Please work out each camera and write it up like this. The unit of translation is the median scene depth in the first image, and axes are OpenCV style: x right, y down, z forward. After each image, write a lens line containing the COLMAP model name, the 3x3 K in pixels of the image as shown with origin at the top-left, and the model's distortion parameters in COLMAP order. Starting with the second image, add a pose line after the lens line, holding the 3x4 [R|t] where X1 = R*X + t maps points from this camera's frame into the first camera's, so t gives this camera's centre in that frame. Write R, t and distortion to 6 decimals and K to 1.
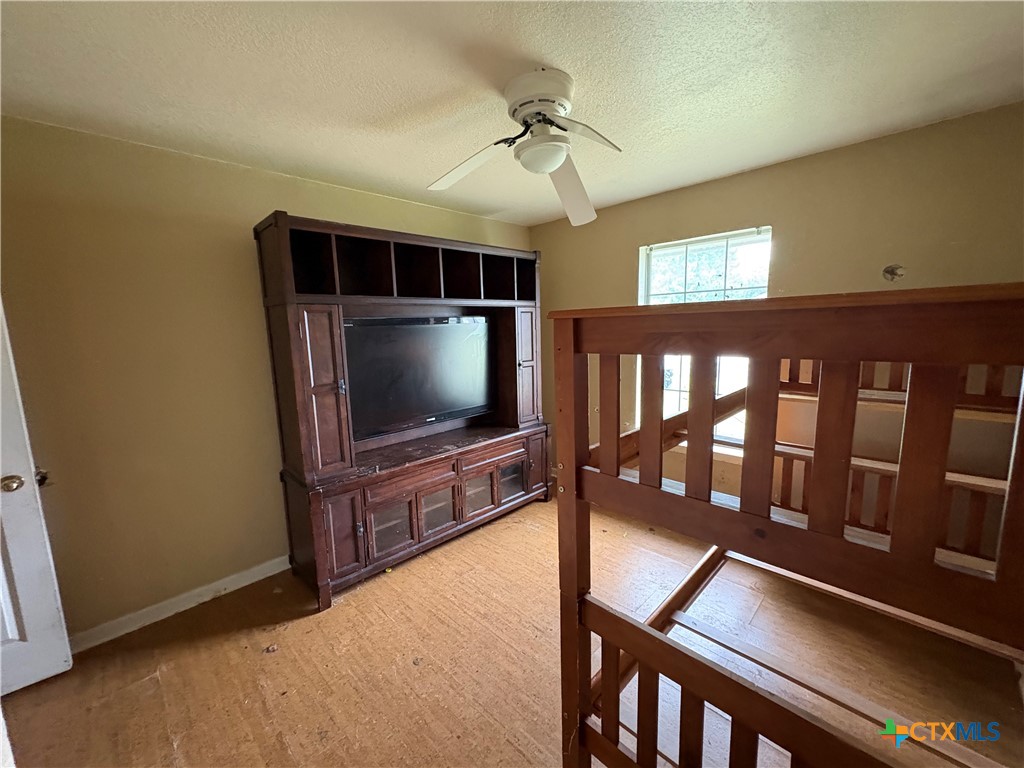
lens RADIAL K [[406.5, 0, 514.7], [0, 406.5, 388.3], [0, 0, 1]] dist [-0.001791, 0.000723]
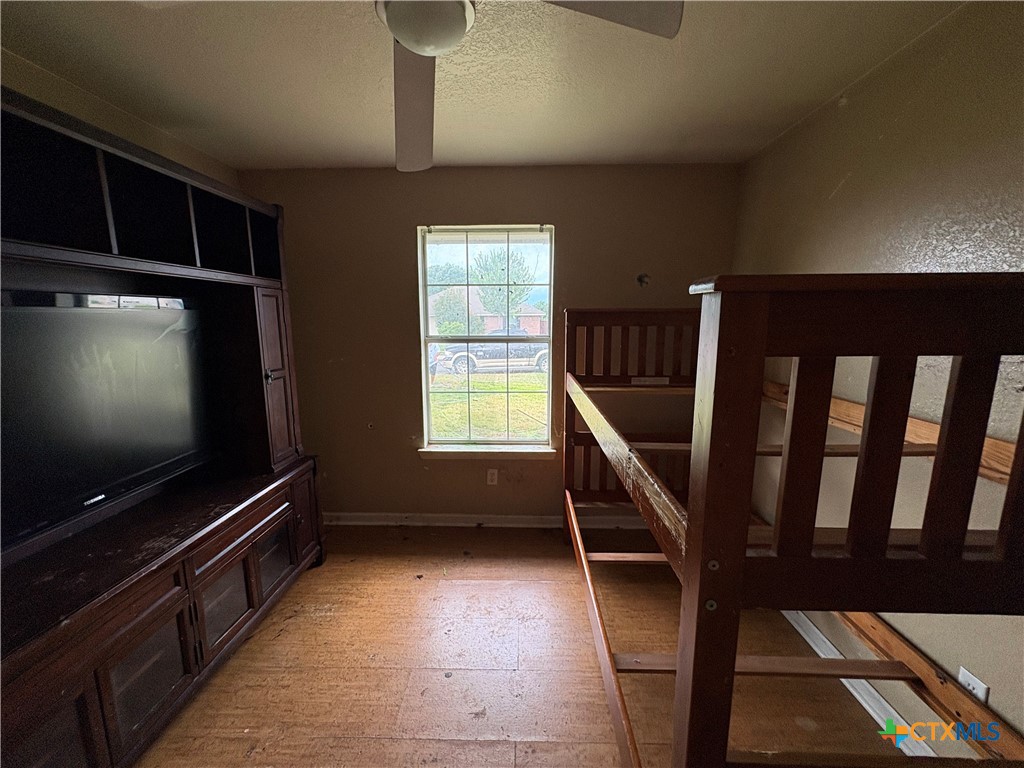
lens RADIAL K [[406.5, 0, 511.6], [0, 406.5, 386.2], [0, 0, 1]] dist [-0.001791, 0.000723]
pose [[0.728653, -0.088311, 0.679165, -0.155622], [0.087868, 0.995511, 0.035174, -0.033176], [-0.679223, 0.034047, 0.733142, 0.278838]]
